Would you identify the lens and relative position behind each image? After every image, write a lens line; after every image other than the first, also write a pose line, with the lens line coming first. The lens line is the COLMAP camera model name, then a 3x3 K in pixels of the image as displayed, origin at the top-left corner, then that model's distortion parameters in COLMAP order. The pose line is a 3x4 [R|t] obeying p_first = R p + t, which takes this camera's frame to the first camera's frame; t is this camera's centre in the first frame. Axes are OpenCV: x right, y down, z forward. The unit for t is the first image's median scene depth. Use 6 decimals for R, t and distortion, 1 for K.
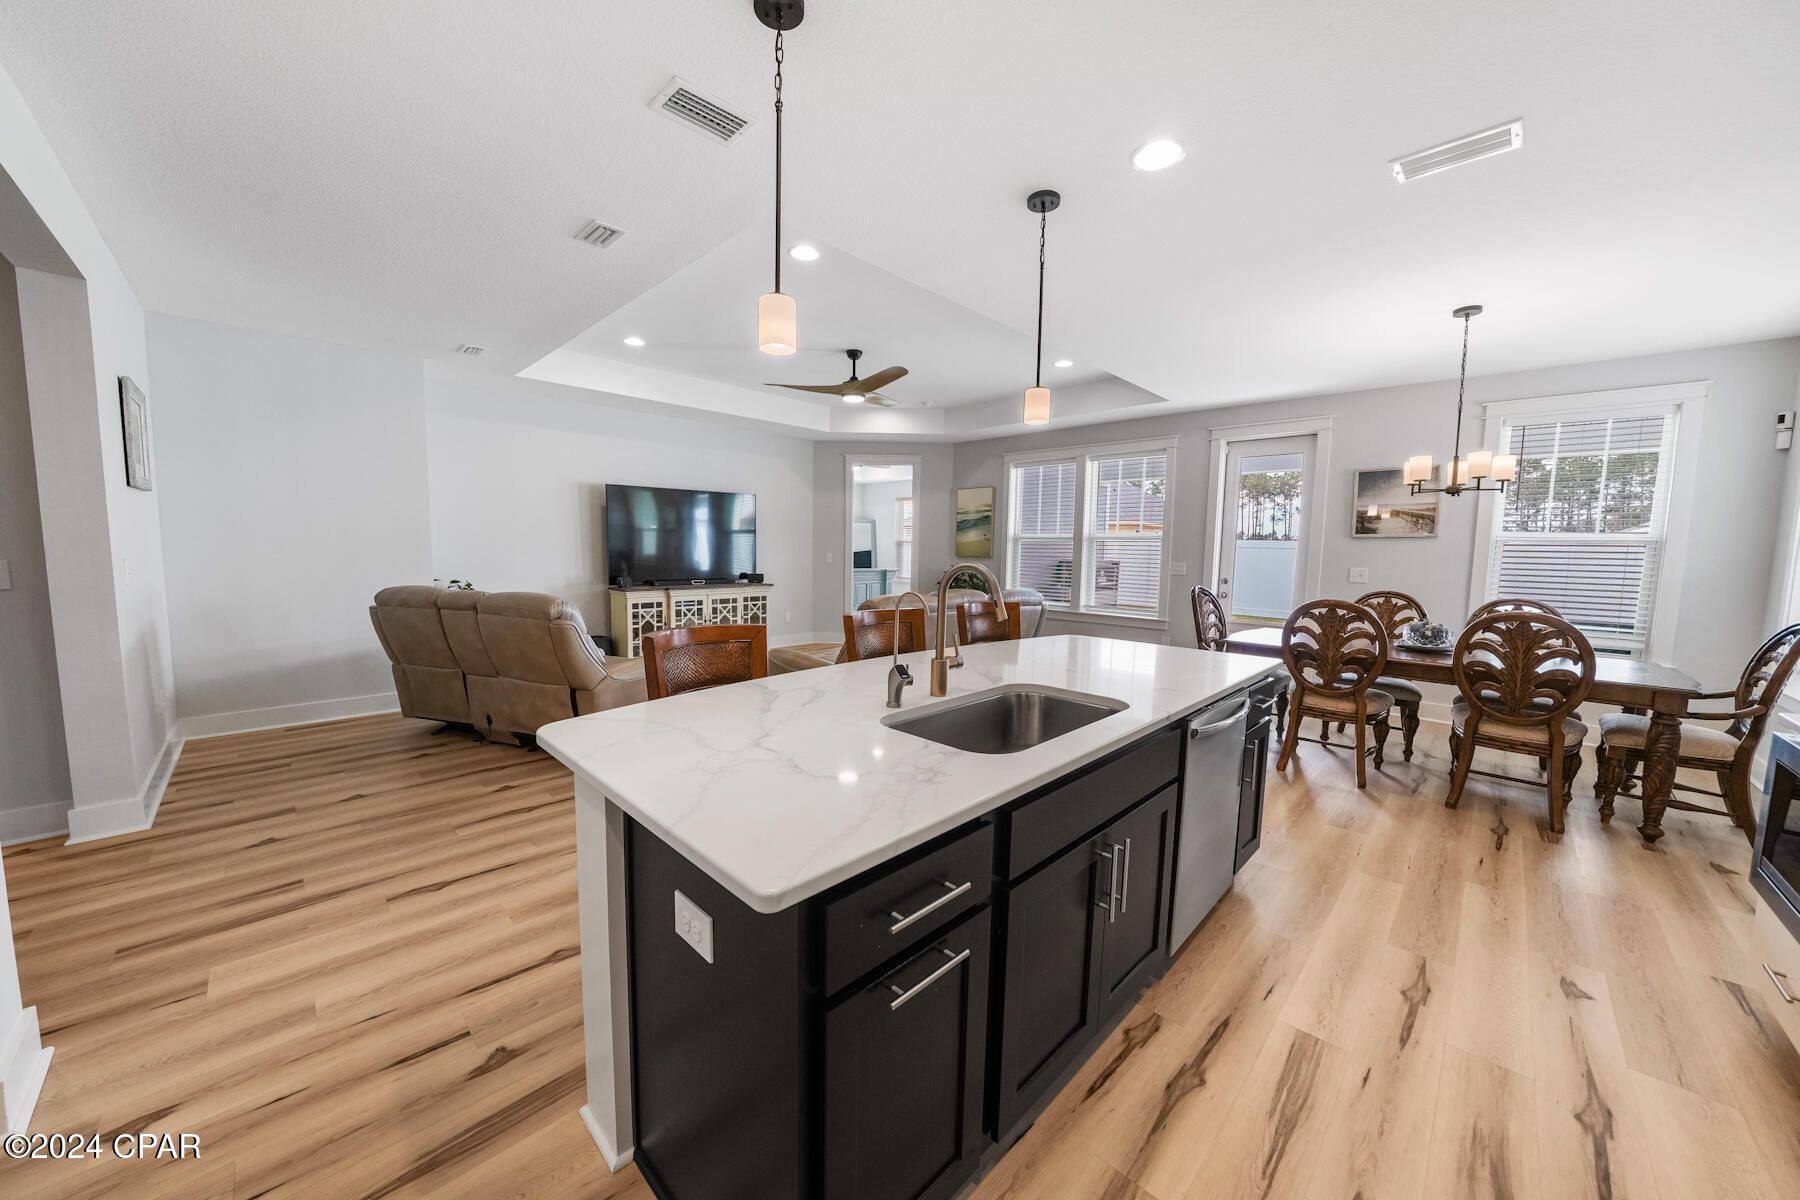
lens RADIAL K [[630.4, 0, 891.3], [0, 630.4, 608.5], [0, 0, 1]] dist [-0.029942, 0.004063]
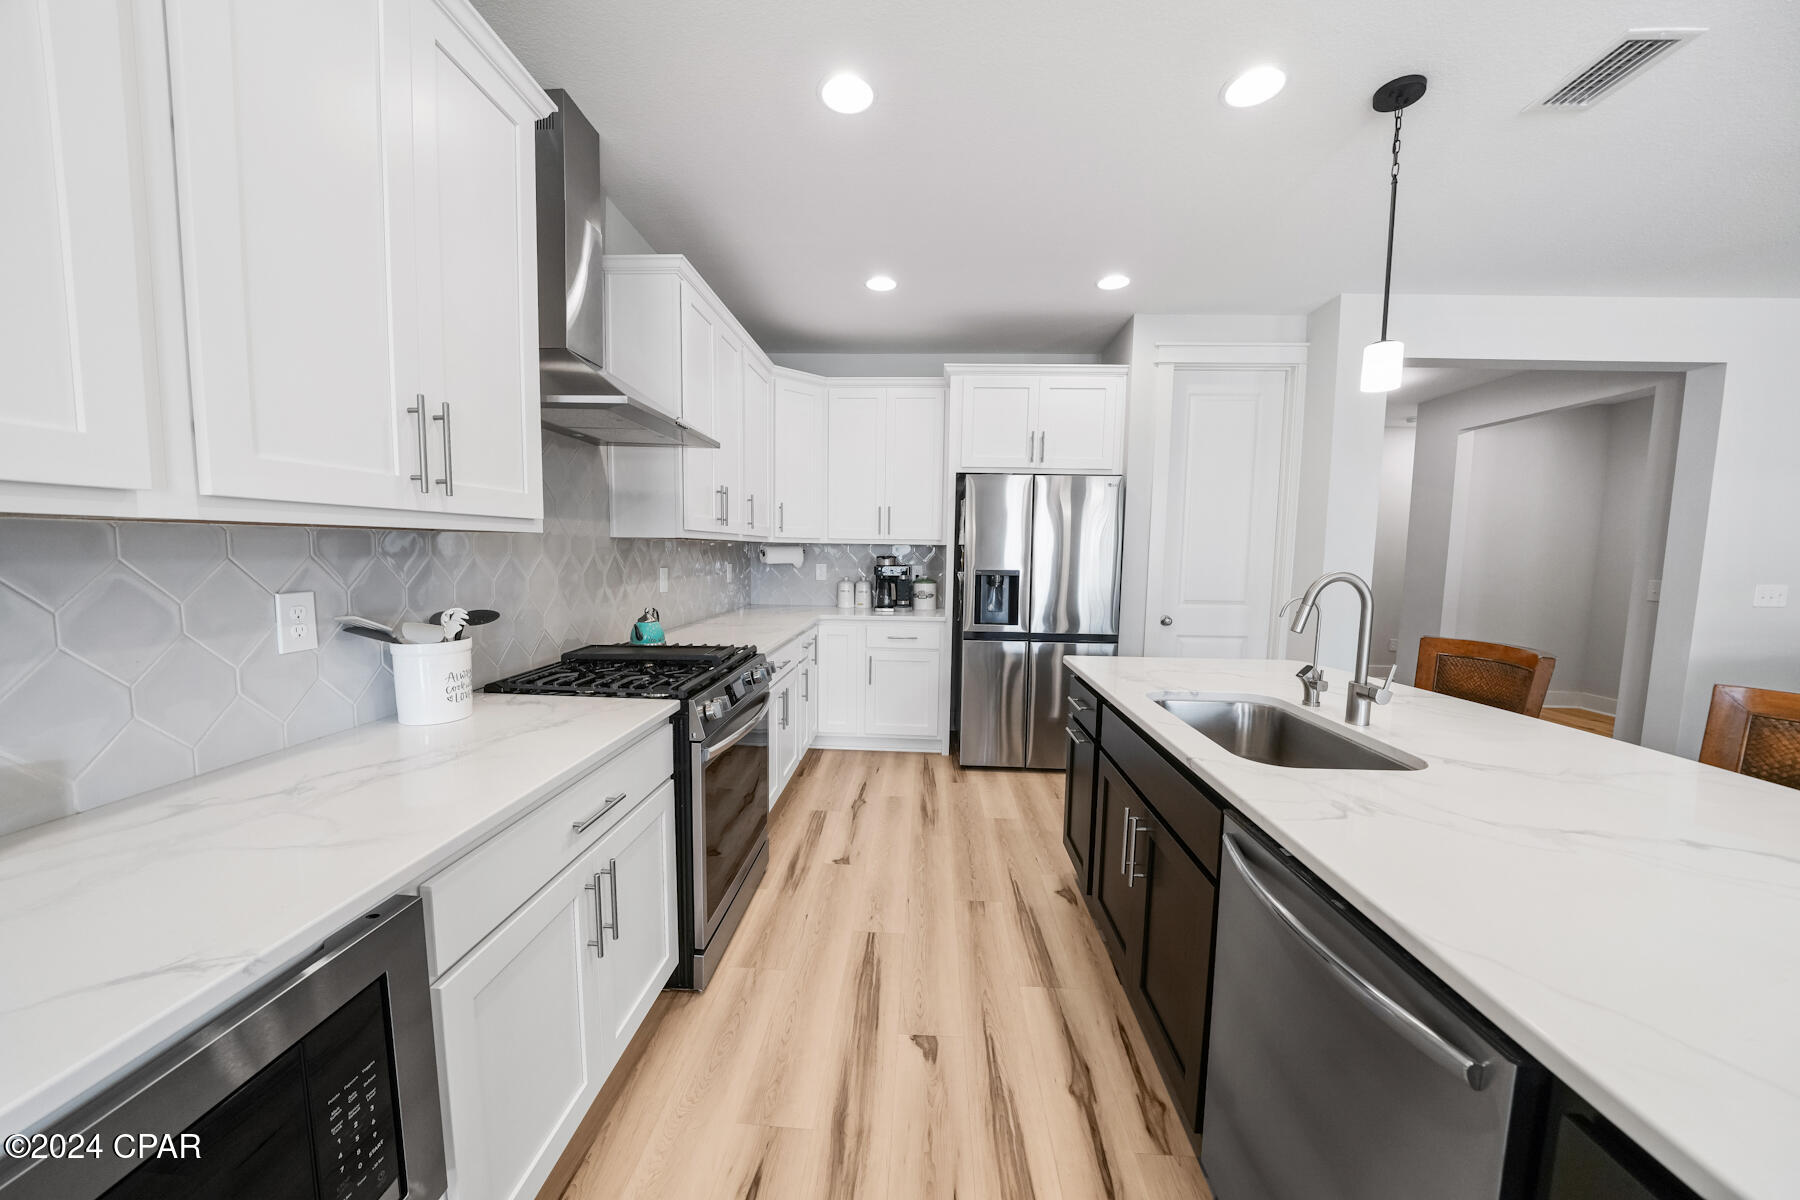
lens RADIAL K [[619.5, 0, 887.3], [0, 619.5, 608.1], [0, 0, 1]] dist [-0.024402, 0.000132]
pose [[-0.753752, 0.035290, -0.656210, 0.321350], [-0.089277, 0.983800, 0.155455, -0.027124], [0.651066, 0.175759, -0.738391, 0.334430]]
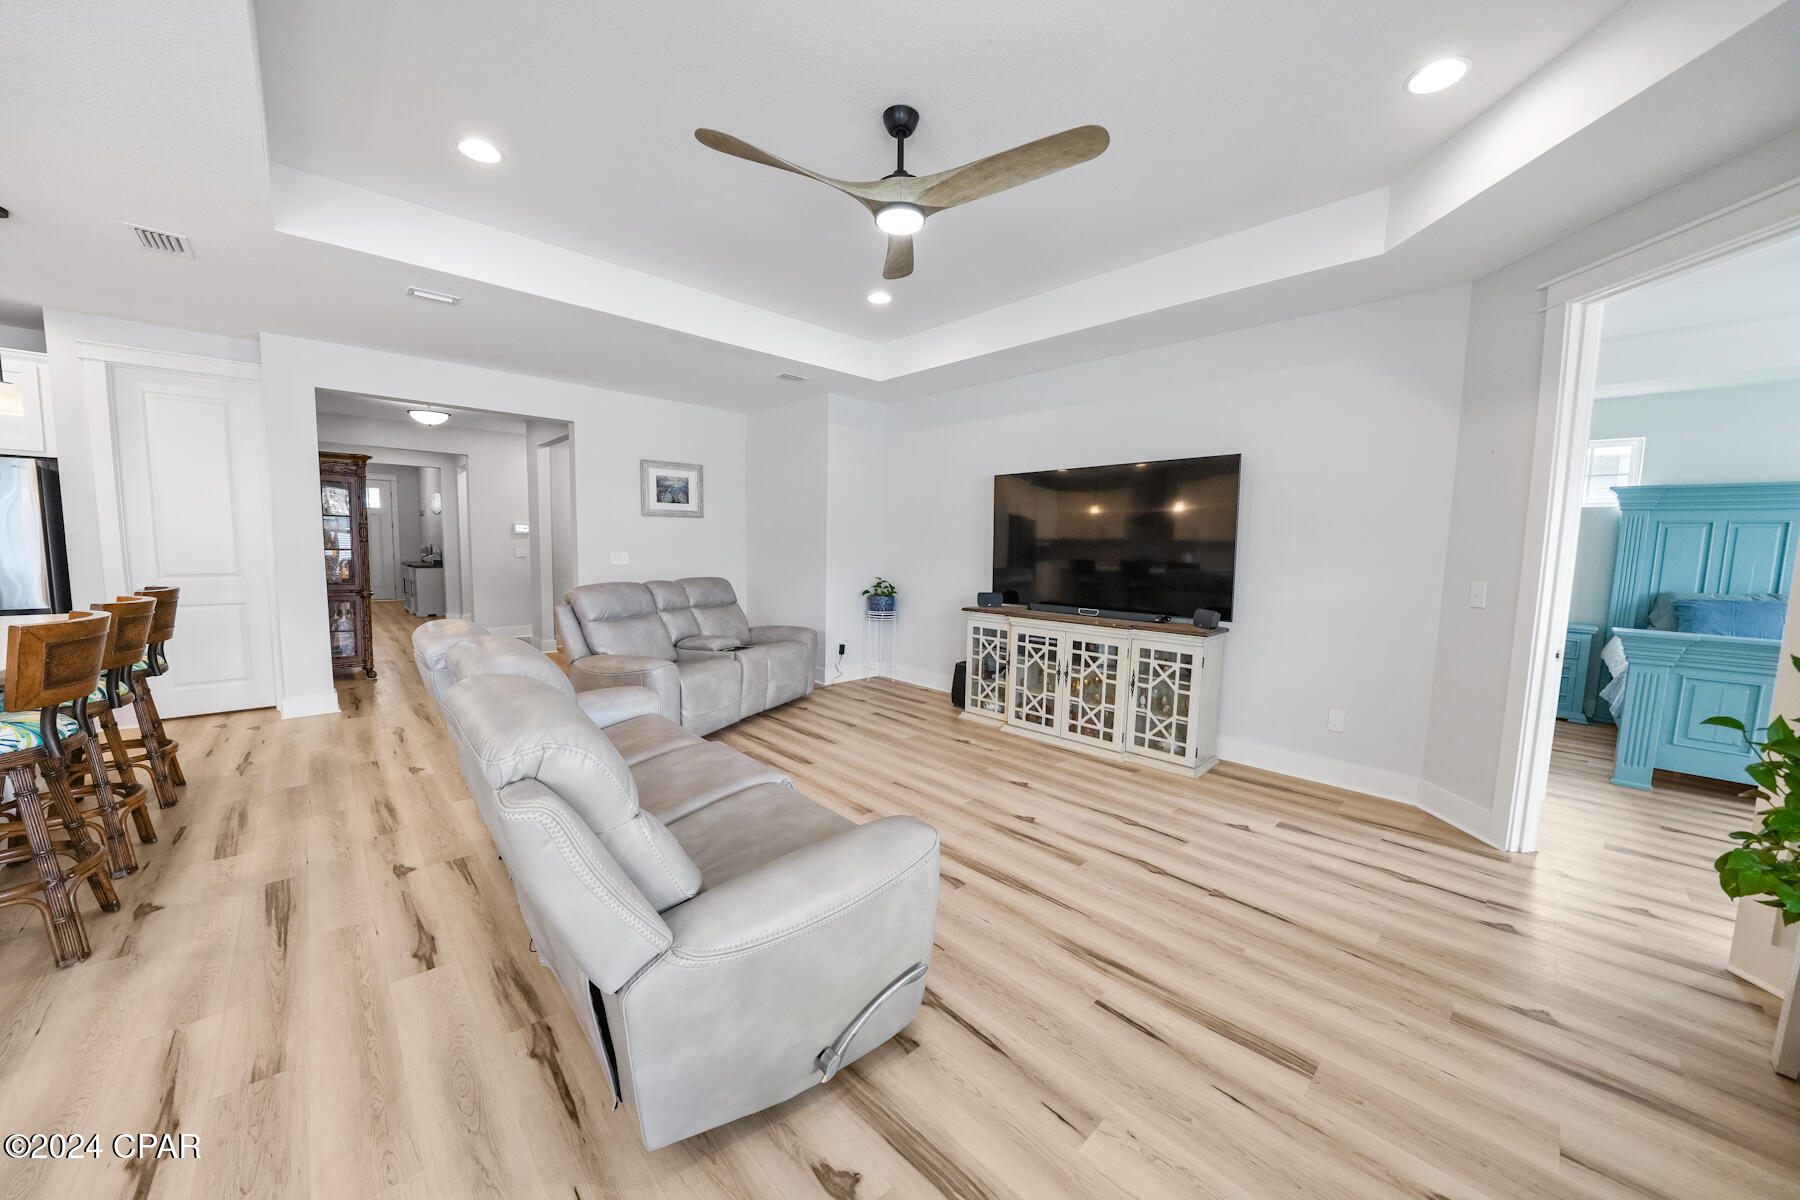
lens RADIAL K [[630.4, 0, 891.3], [0, 630.4, 608.5], [0, 0, 1]] dist [-0.029942, 0.004063]
pose [[-0.036780, 0.081450, -0.995999, 0.348613], [-0.118582, 0.989275, 0.085279, -0.081019], [0.992263, 0.121244, -0.026727, 0.882566]]
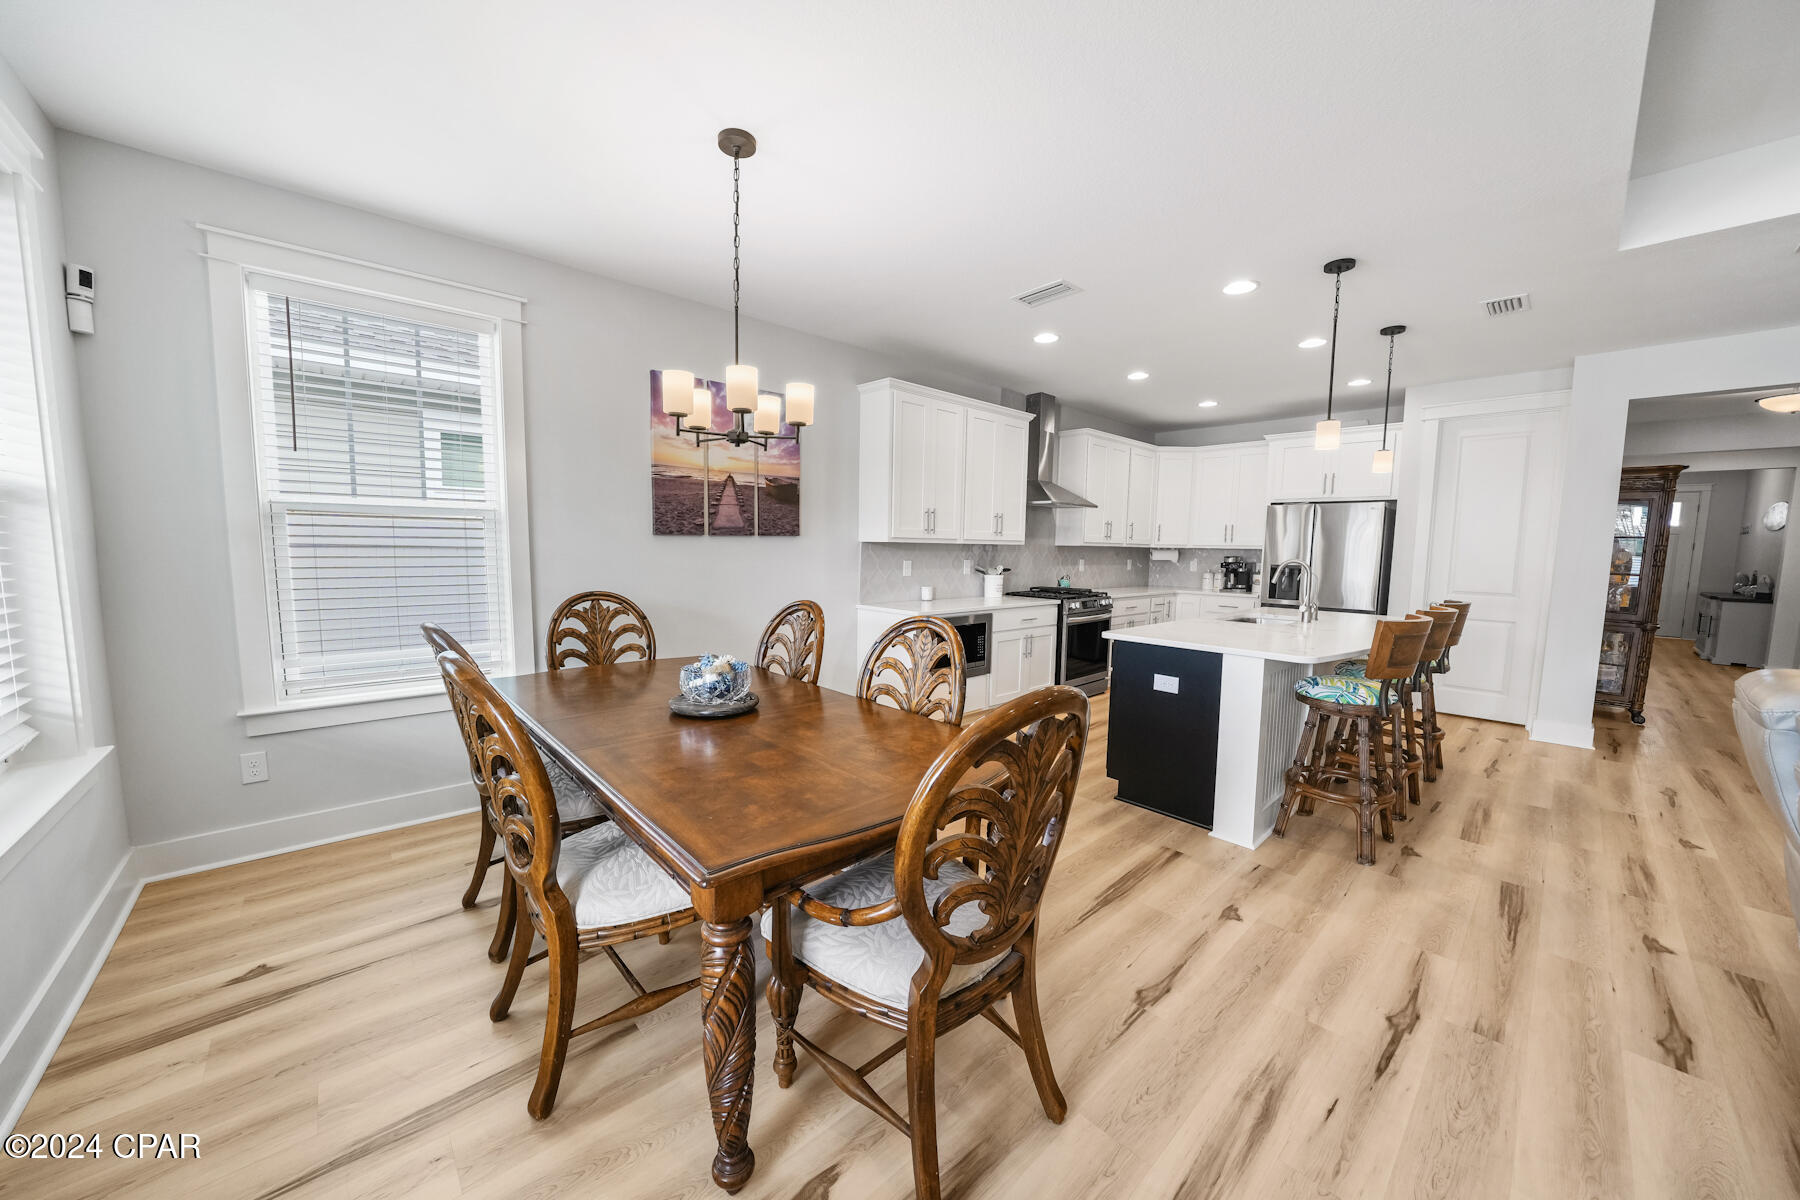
lens RADIAL K [[630.4, 0, 891.3], [0, 630.4, 608.5], [0, 0, 1]] dist [-0.029942, 0.004063]
pose [[-0.997866, -0.037018, 0.053780, 0.390096], [-0.025842, 0.980394, 0.195343, -0.081503], [-0.059956, 0.193537, -0.979259, 0.897459]]
